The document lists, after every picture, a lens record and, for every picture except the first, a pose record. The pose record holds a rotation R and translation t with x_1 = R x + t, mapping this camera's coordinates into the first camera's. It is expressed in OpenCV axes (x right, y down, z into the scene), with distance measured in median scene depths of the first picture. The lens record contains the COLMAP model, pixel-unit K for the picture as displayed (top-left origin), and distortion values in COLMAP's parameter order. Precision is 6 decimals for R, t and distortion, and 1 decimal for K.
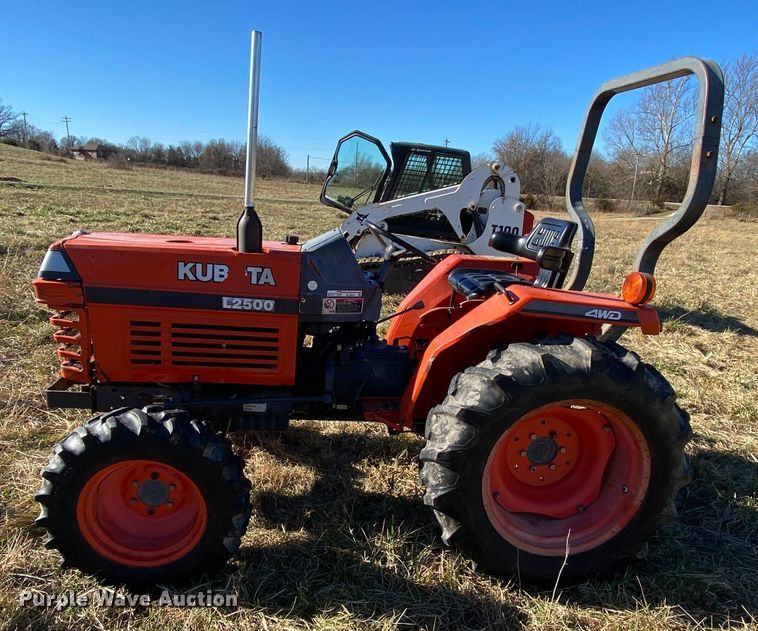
lens RADIAL K [[580.1, 0, 377.9], [0, 580.1, 341.9], [0, 0, 1]] dist [0.100884, -0.110910]
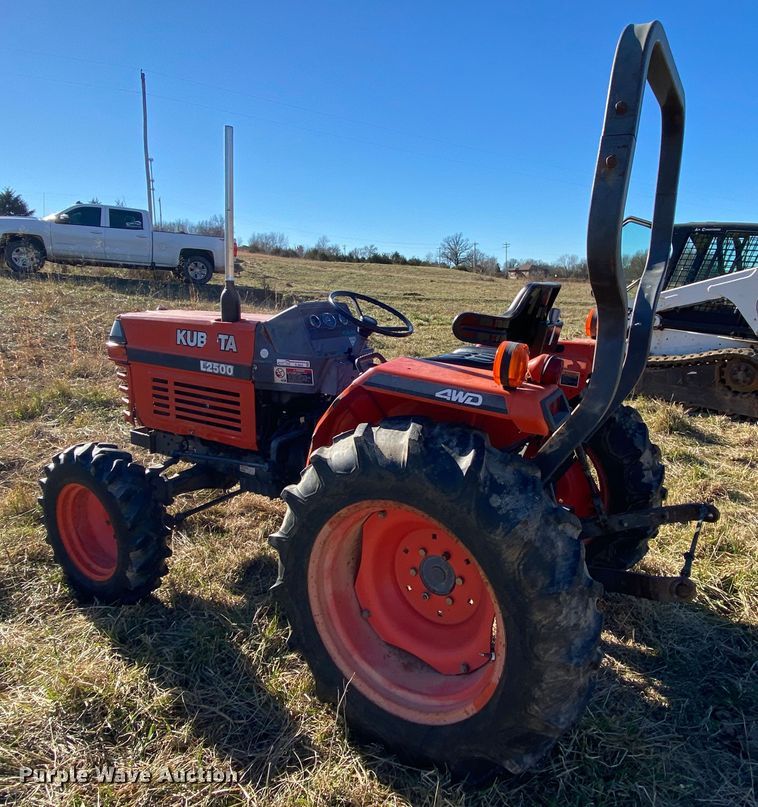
lens RADIAL K [[579.2, 0, 399.4], [0, 579.2, 382.1], [0, 0, 1]] dist [0.040502, -0.000192]
pose [[0.795625, 0.055674, -0.603225, 0.707120], [-0.124810, 0.989470, -0.073296, -0.001819], [0.592793, 0.133605, 0.794196, 0.342817]]
